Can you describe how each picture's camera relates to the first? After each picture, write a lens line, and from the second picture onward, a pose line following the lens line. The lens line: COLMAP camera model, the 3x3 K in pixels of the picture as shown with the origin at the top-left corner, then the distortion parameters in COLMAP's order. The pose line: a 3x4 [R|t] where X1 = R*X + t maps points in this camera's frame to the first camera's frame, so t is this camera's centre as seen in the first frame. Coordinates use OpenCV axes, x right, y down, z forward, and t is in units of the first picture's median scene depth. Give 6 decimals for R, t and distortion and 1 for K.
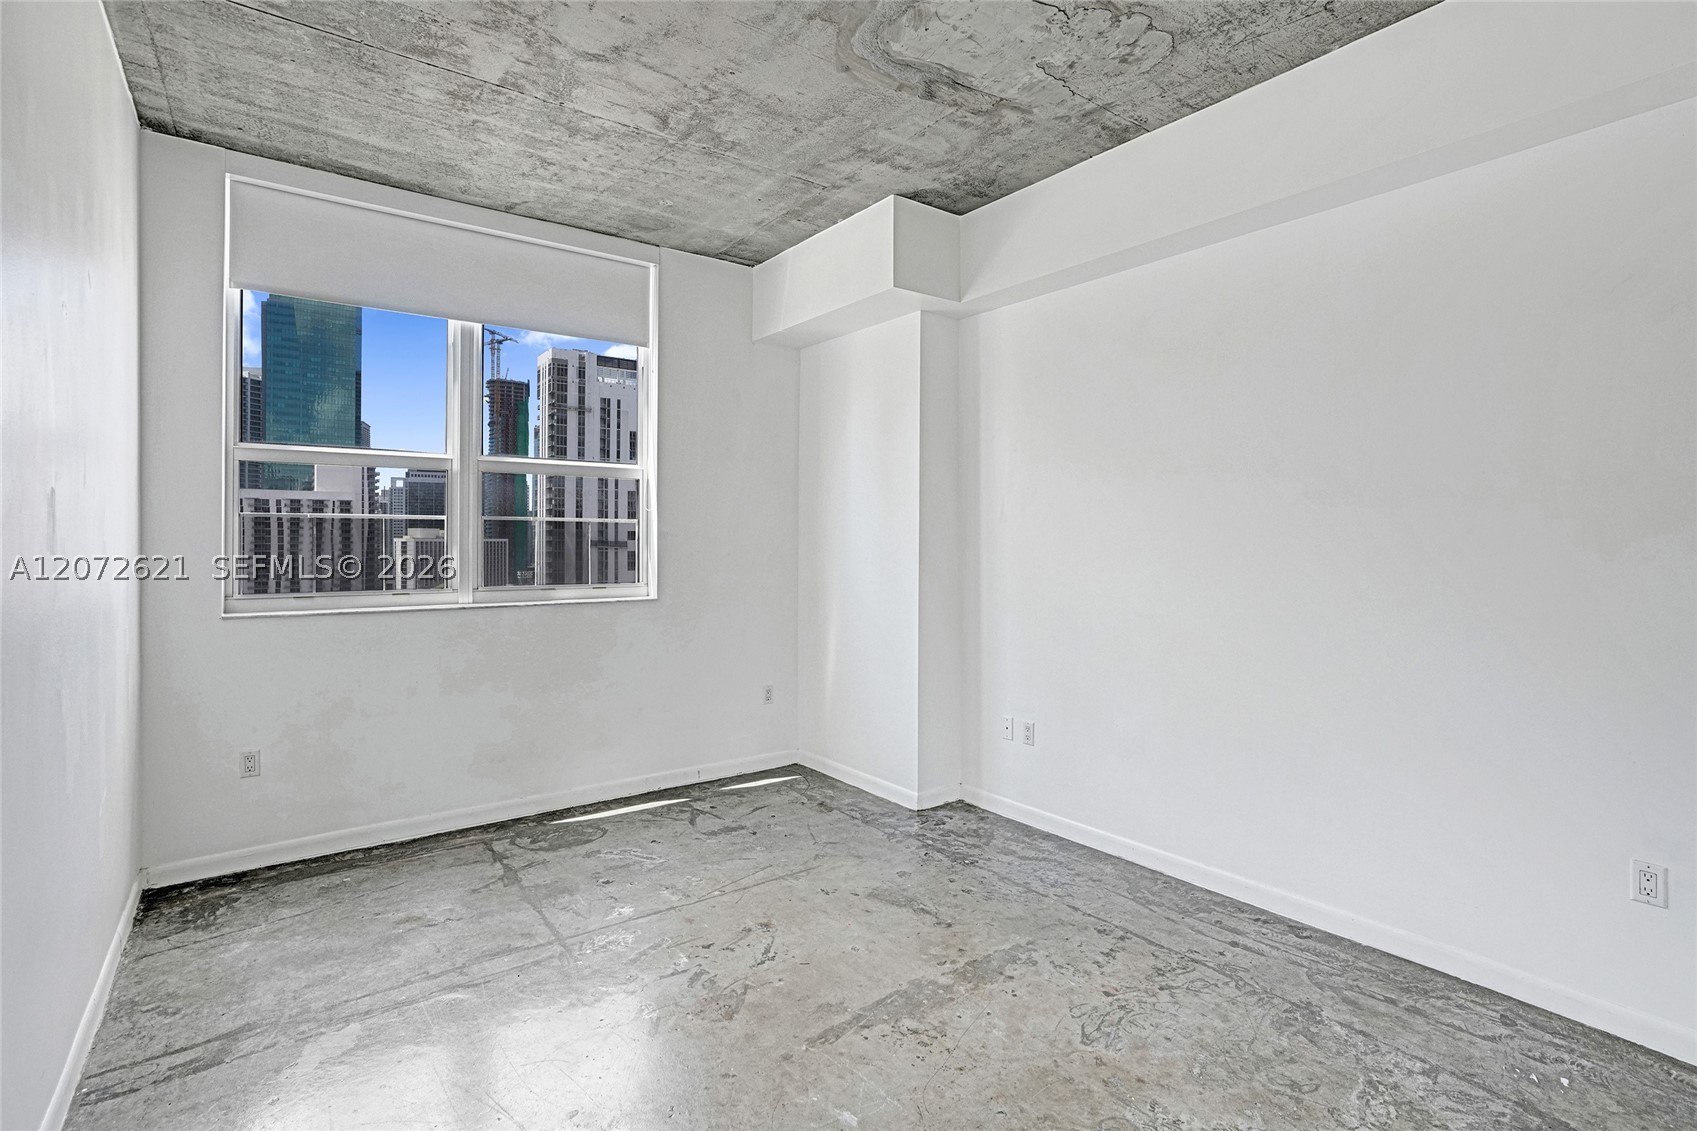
lens RADIAL K [[812.4, 0, 840.8], [0, 812.4, 542.5], [0, 0, 1]] dist [-0.052914, 0.029083]
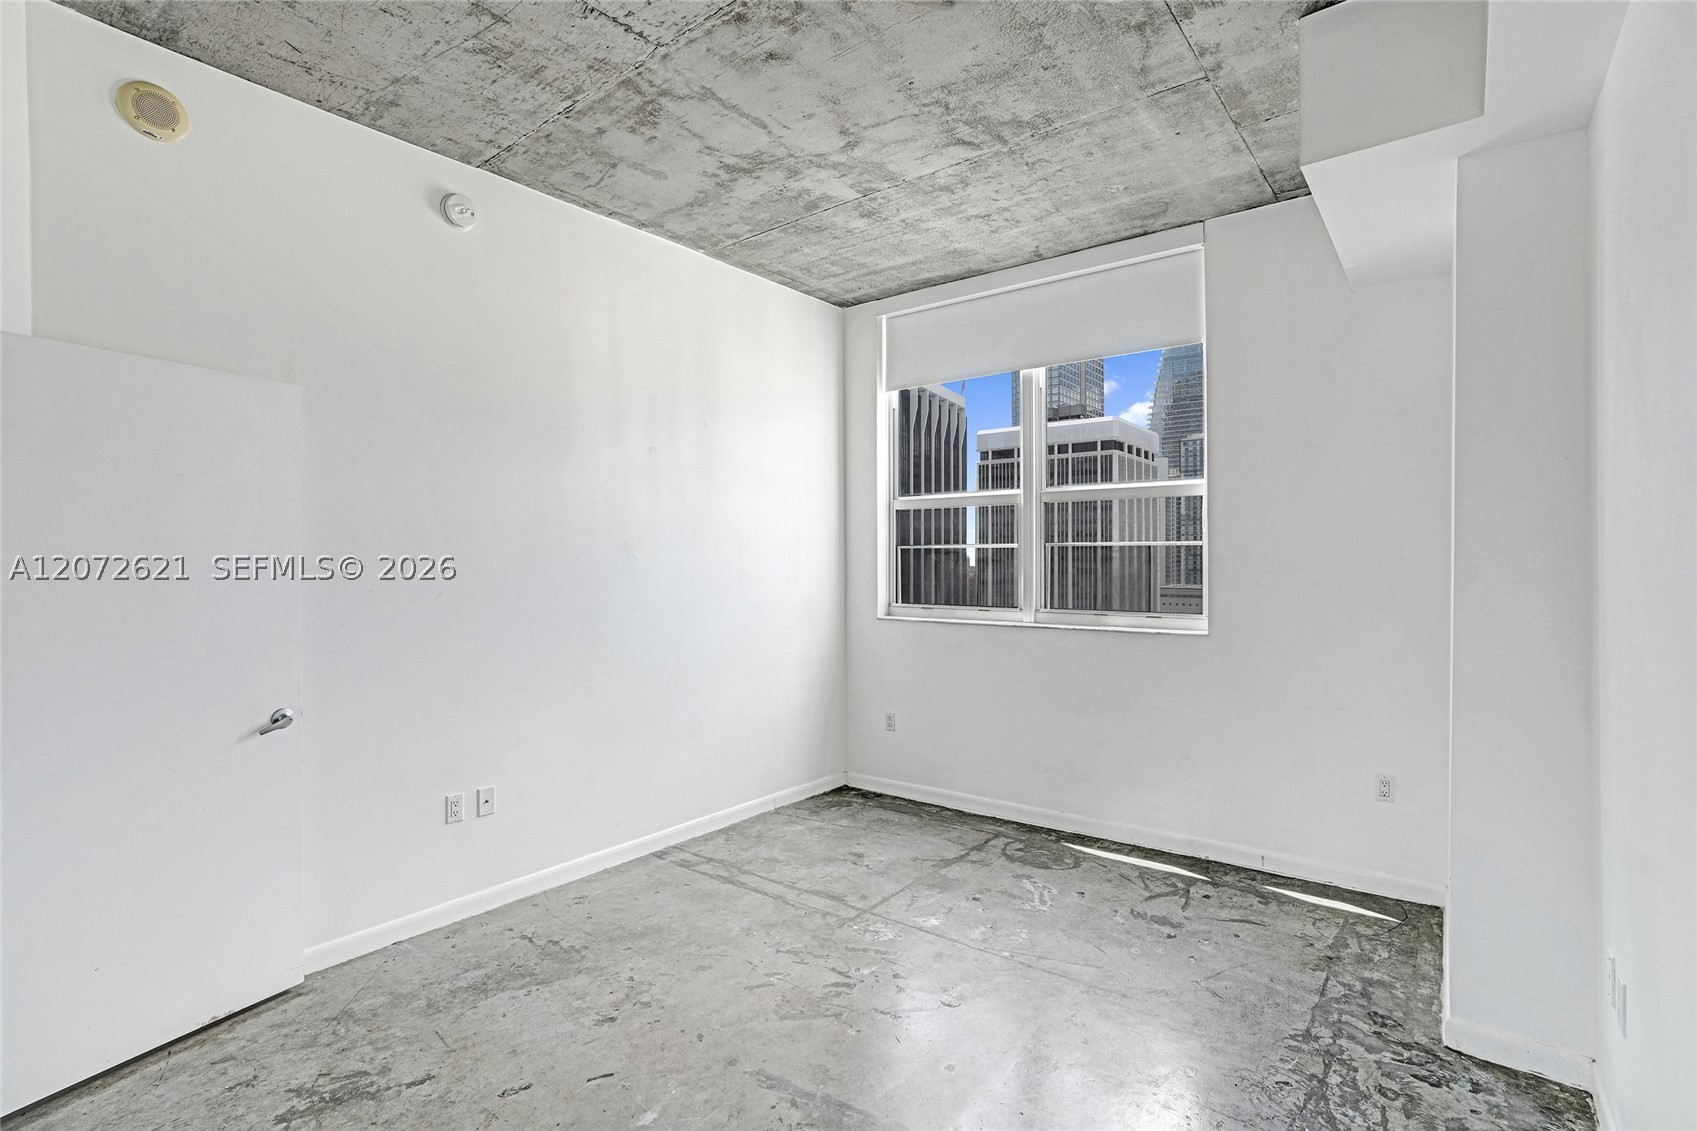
lens RADIAL K [[788.1, 0, 863.0], [0, 788.1, 560.1], [0, 0, 1]] dist [-0.053908, 0.027801]
pose [[0.278118, -0.003537, -0.960540, 0.622964], [0.000334, 0.999994, -0.003586, -0.007619], [0.960547, 0.000677, 0.278117, 0.574215]]
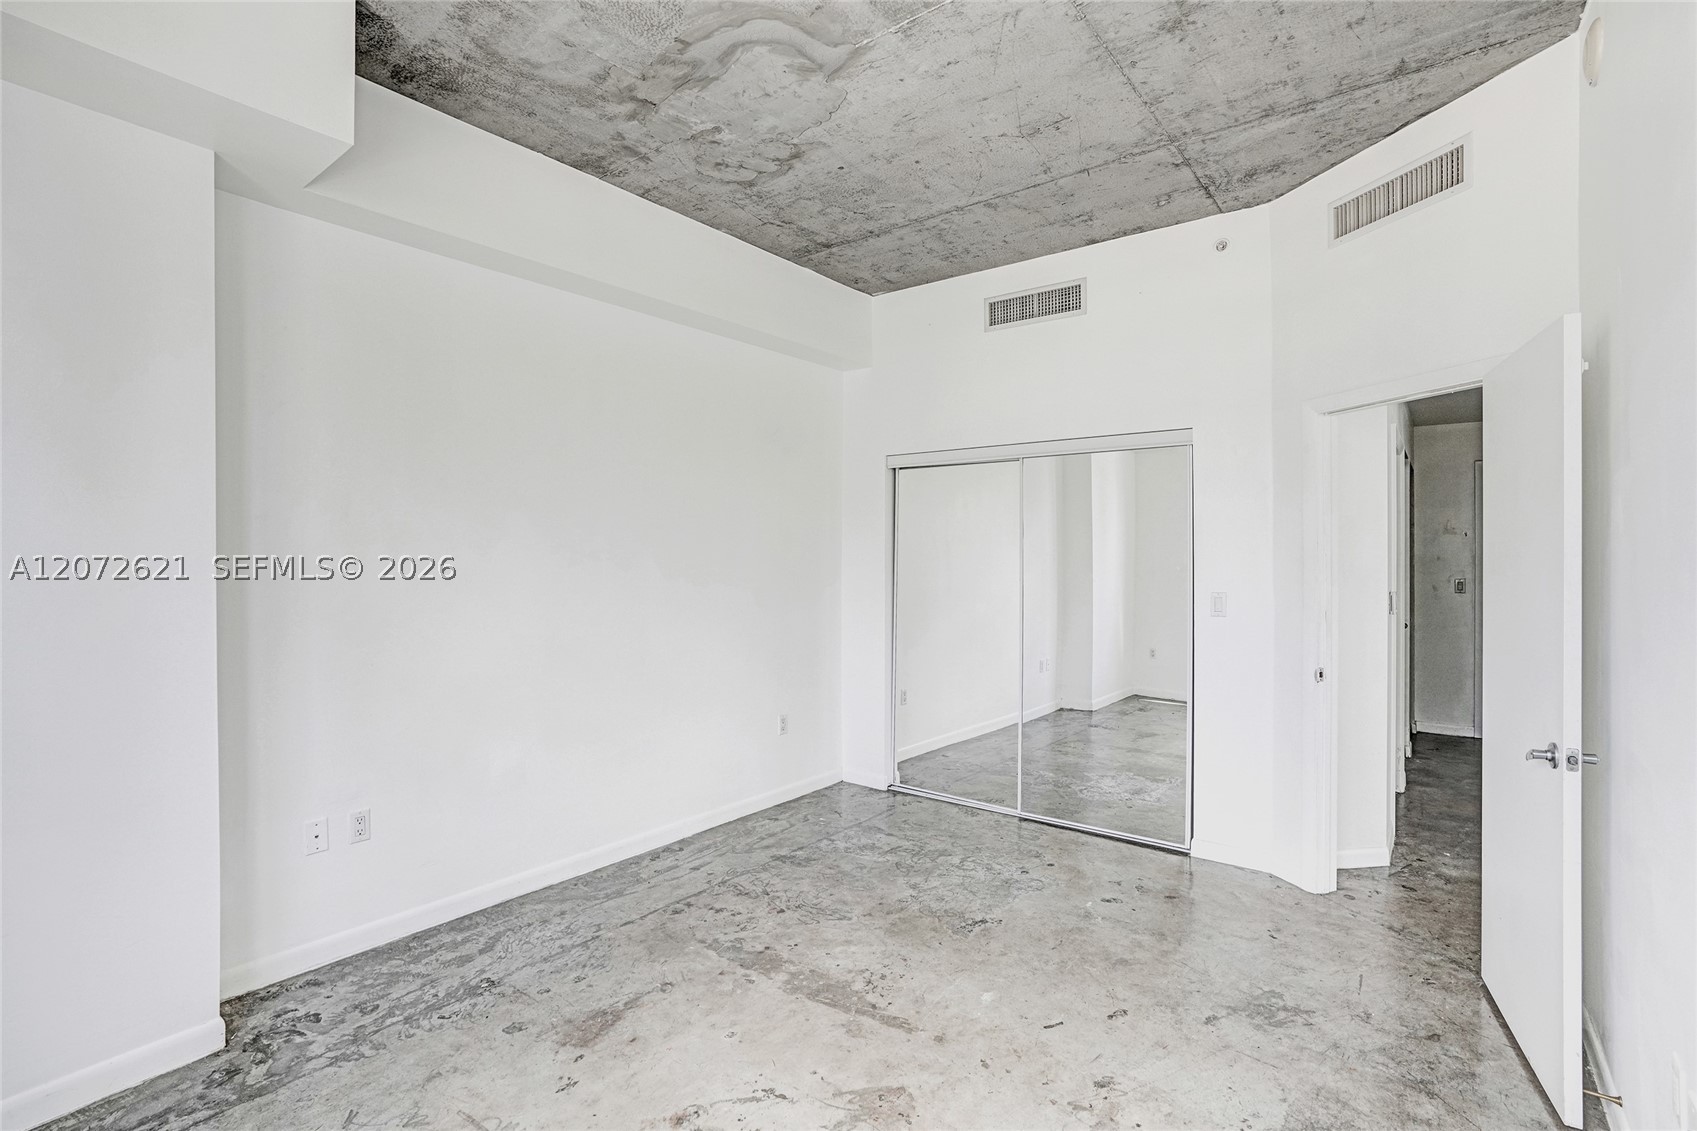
lens RADIAL K [[800.6, 0, 873.8], [0, 800.6, 556.9], [0, 0, 1]] dist [-0.054210, 0.029512]
pose [[-0.296149, -0.000662, 0.955141, -0.693900], [0.002247, 0.999997, 0.001390, -0.009026], [-0.955139, 0.002558, -0.296147, 0.912101]]
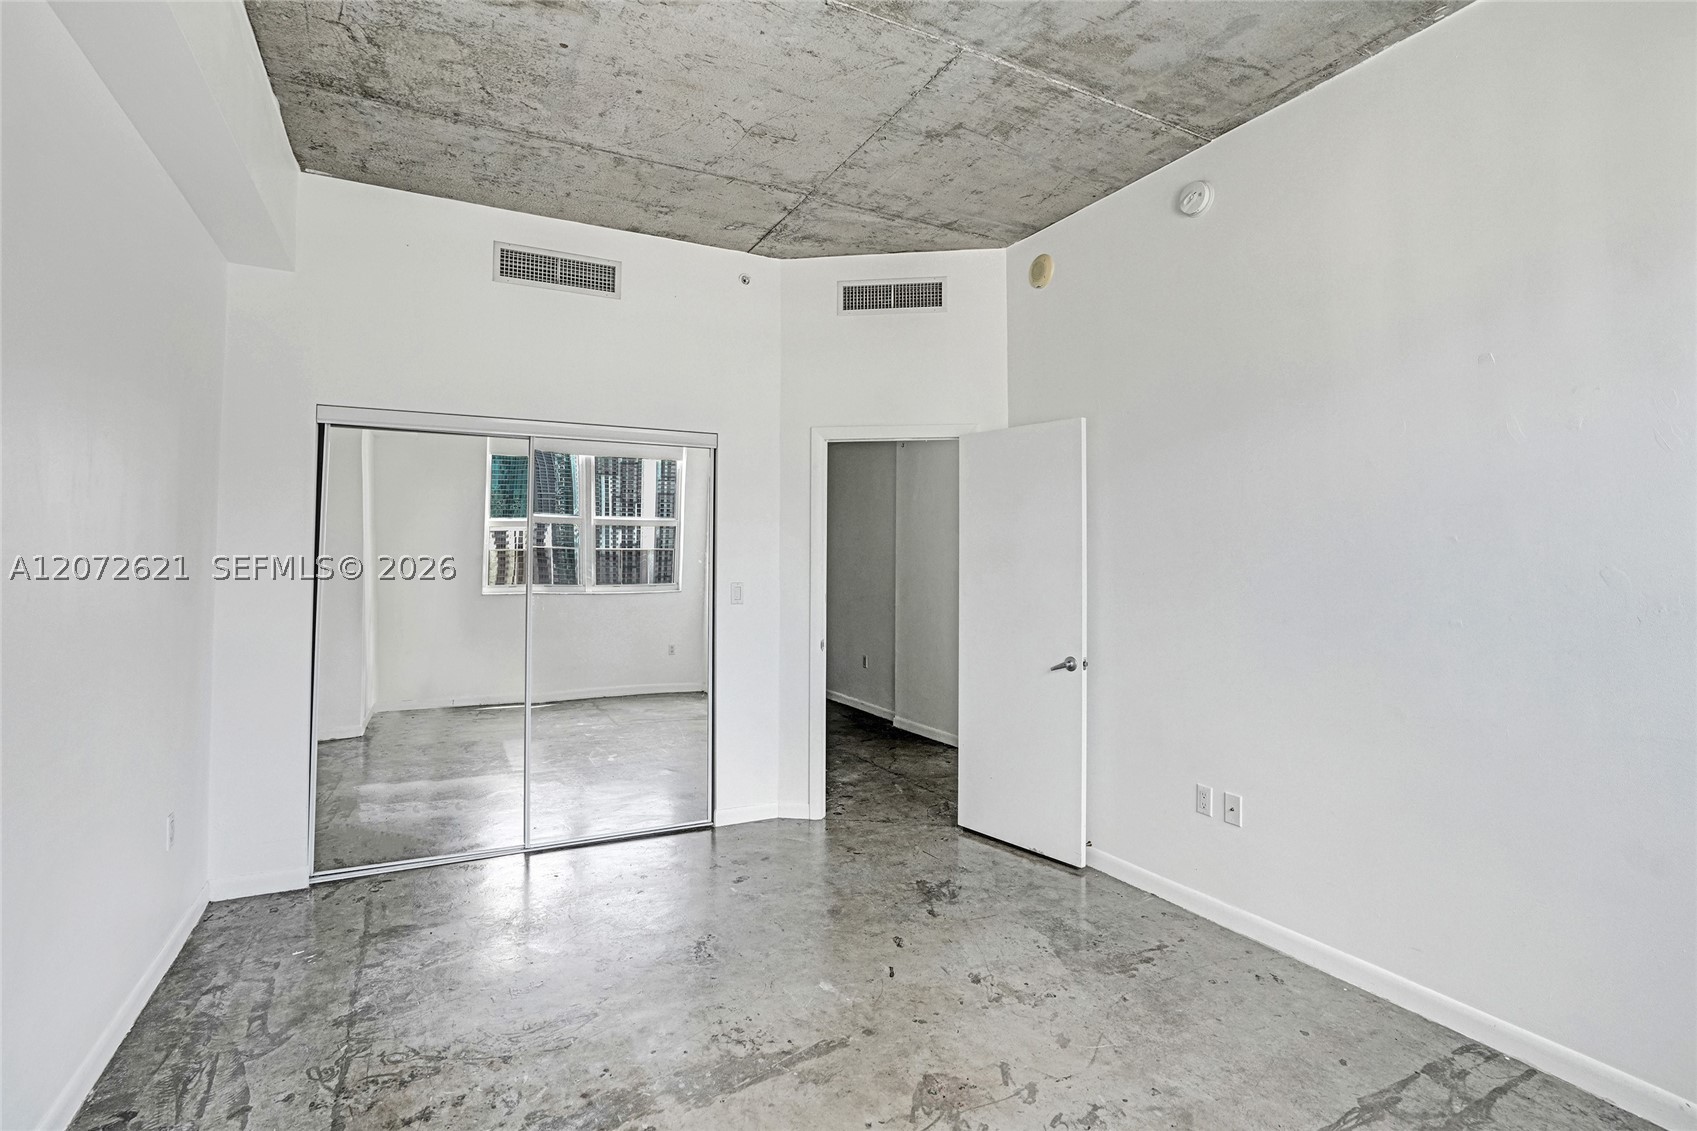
lens RADIAL K [[802.1, 0, 848.0], [0, 802.1, 532.4], [0, 0, 1]] dist [-0.052494, 0.025384]
pose [[-0.990733, 0.000385, 0.135822, -0.121173], [-0.003400, 0.999612, -0.027634, -0.002001], [-0.135780, -0.027840, -0.990348, 1.354493]]
